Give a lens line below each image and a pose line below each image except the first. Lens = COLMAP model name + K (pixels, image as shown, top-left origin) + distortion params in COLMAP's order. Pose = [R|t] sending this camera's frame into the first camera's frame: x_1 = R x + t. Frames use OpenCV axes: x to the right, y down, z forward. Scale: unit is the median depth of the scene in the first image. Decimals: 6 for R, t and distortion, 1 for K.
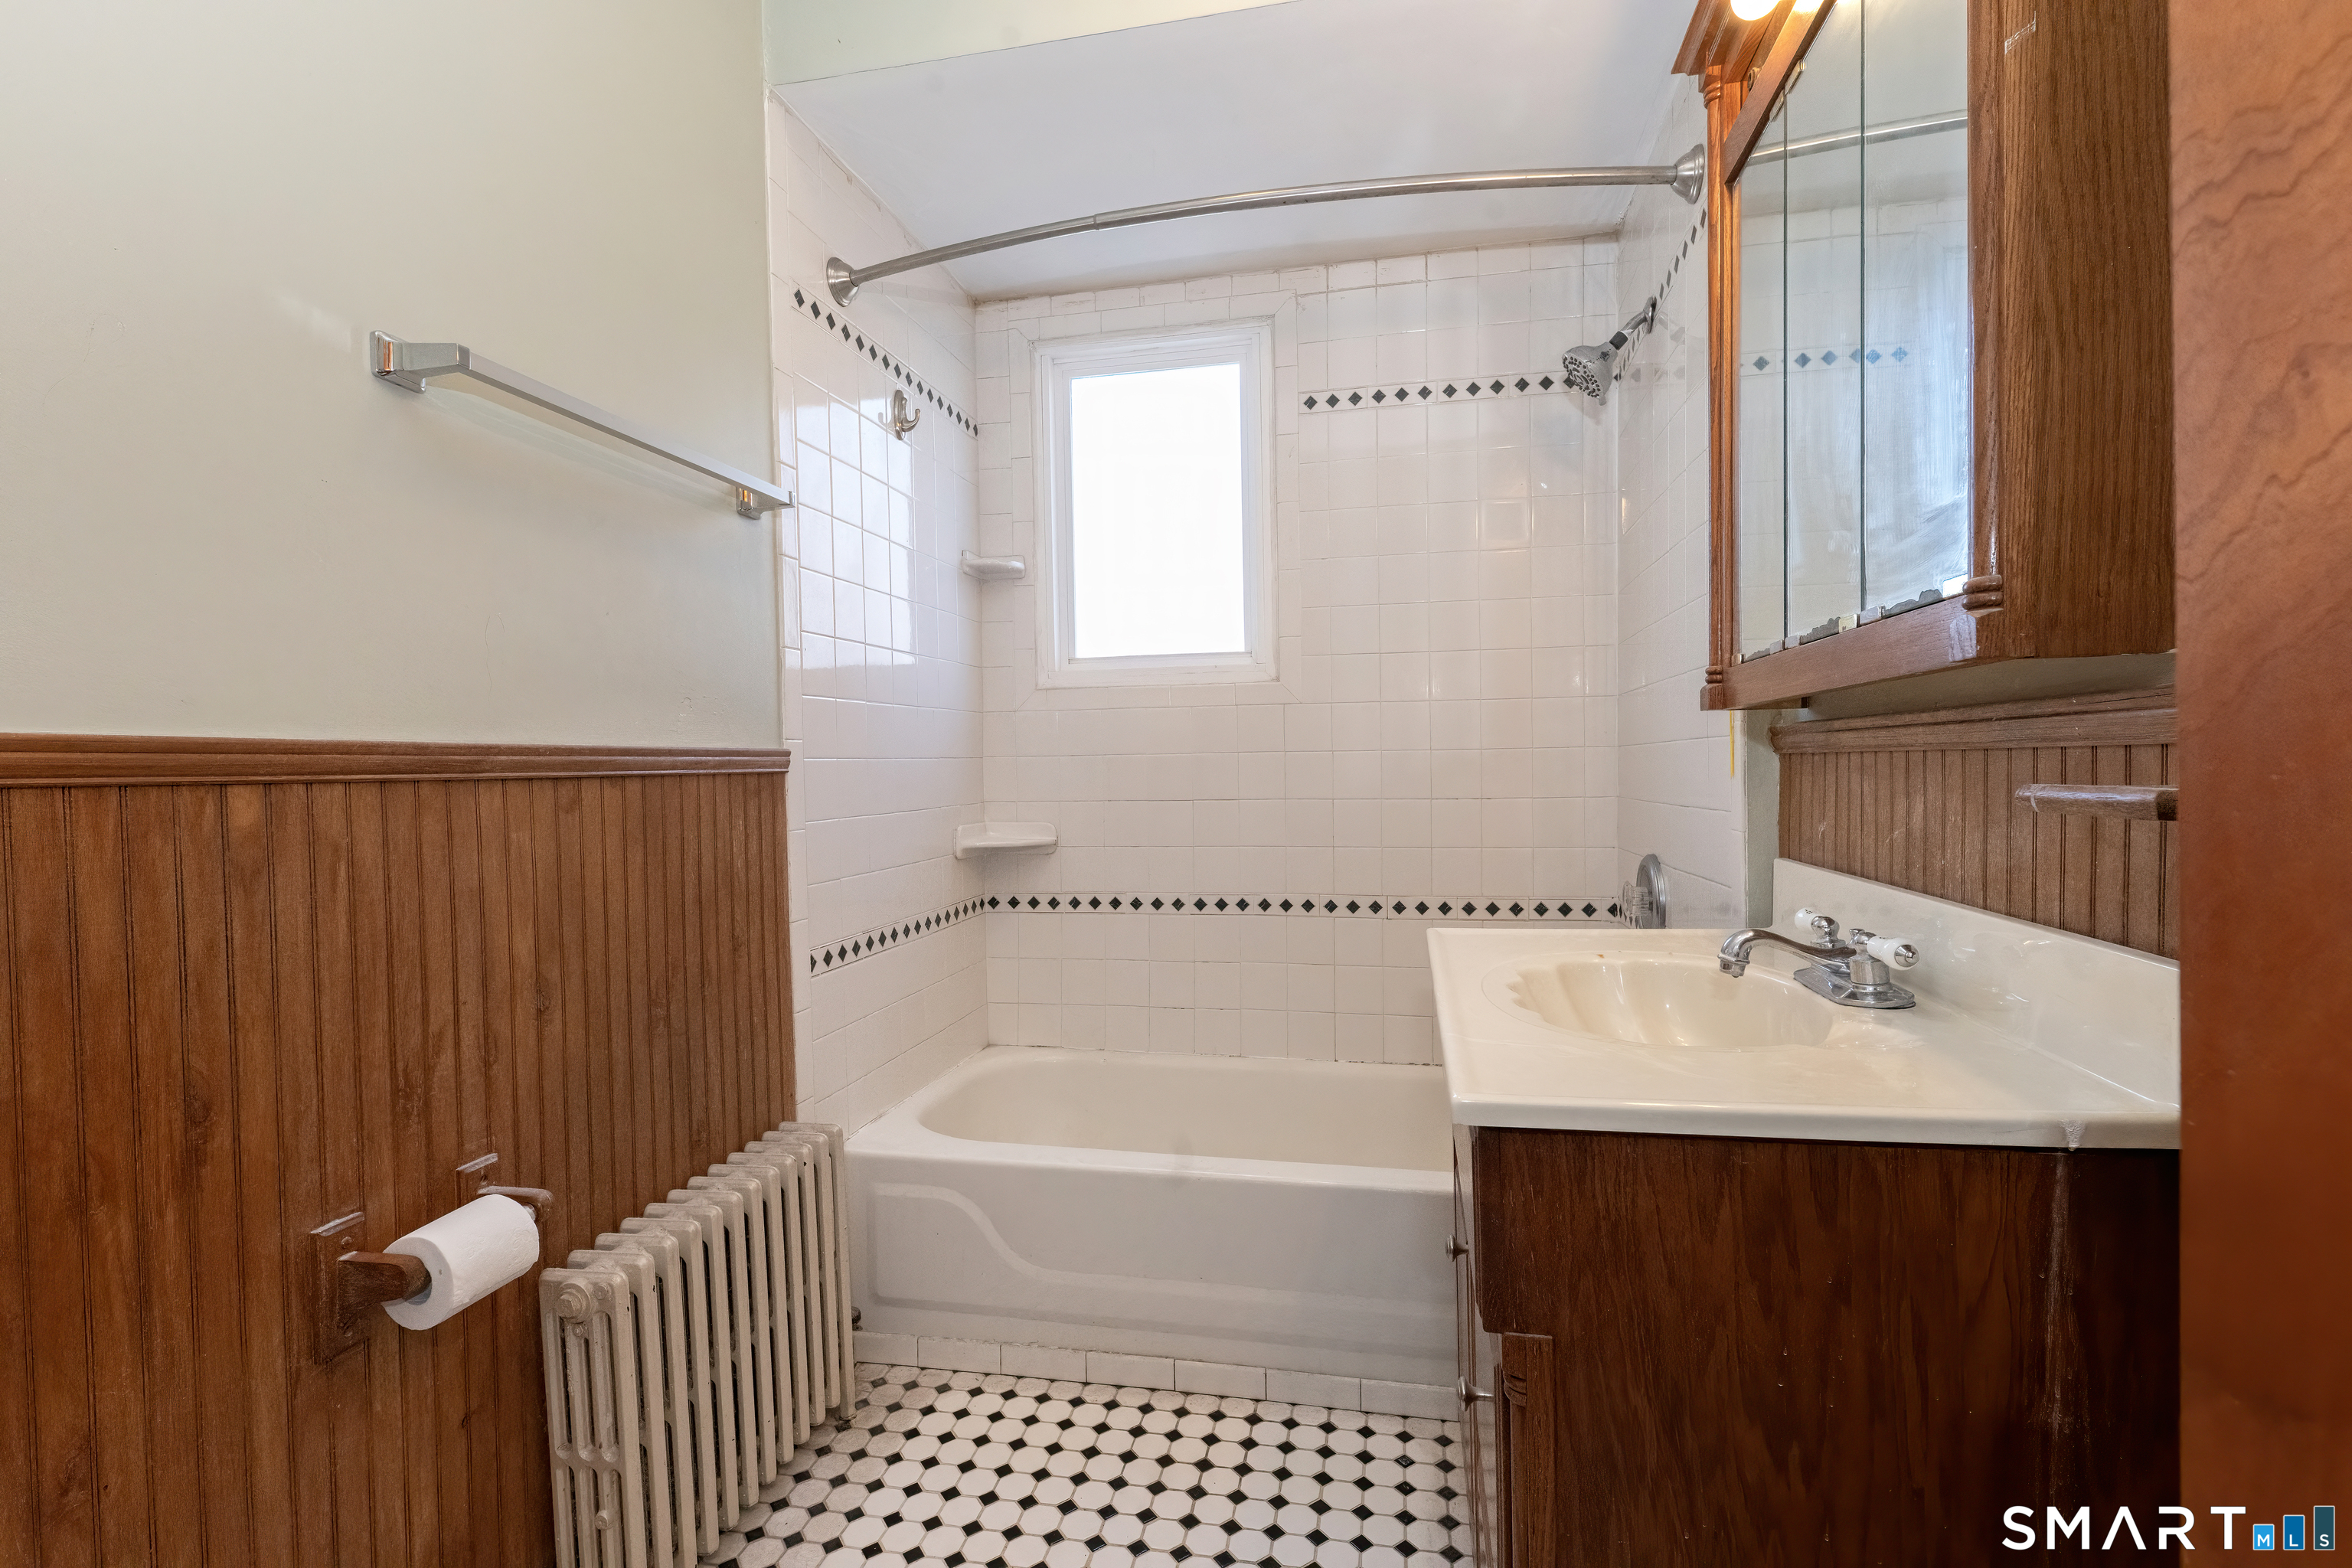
lens RADIAL K [[1073.8, 0, 1176.0], [0, 1073.8, 784.0], [0, 0, 1]] dist [0.015897, -0.000575]
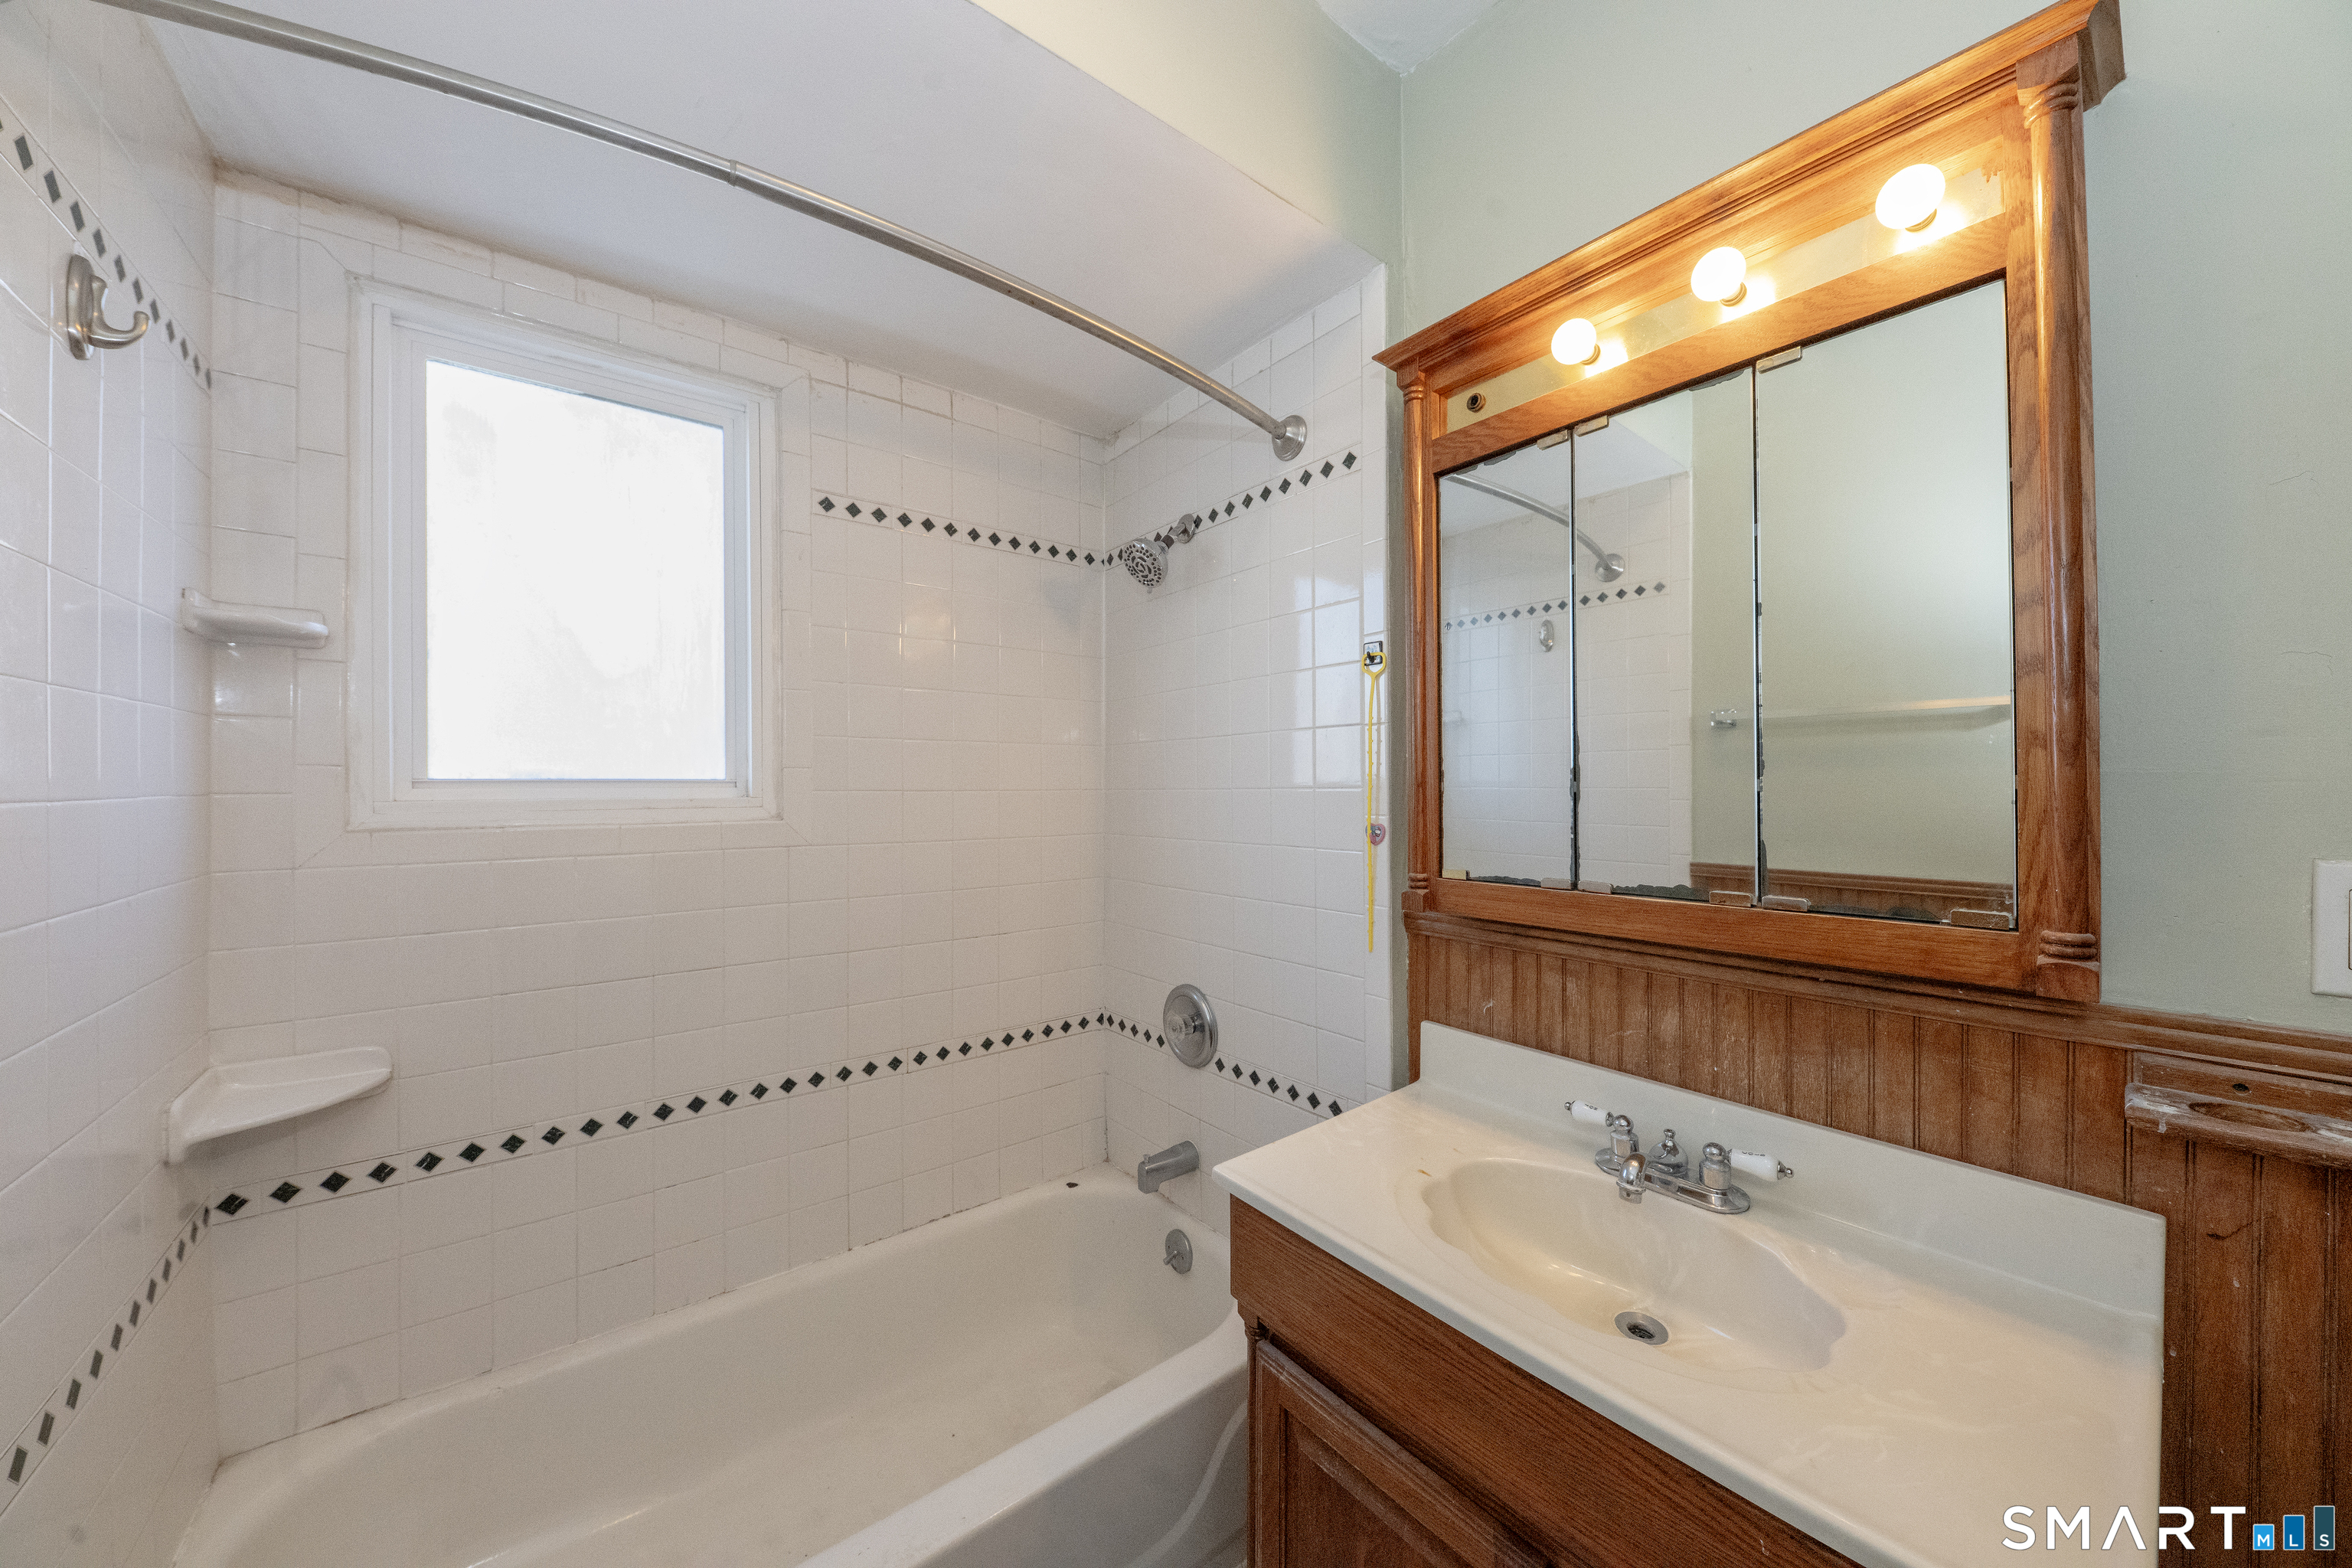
lens RADIAL K [[797.0, 0, 1176.0], [0, 797.0, 784.0], [0, 0, 1]] dist [0.014322, -0.009435]
pose [[0.639200, 0.014564, 0.768903, -0.186839], [0.008941, 0.999612, -0.026366, -0.102628], [-0.768988, 0.023728, 0.638822, 0.356606]]
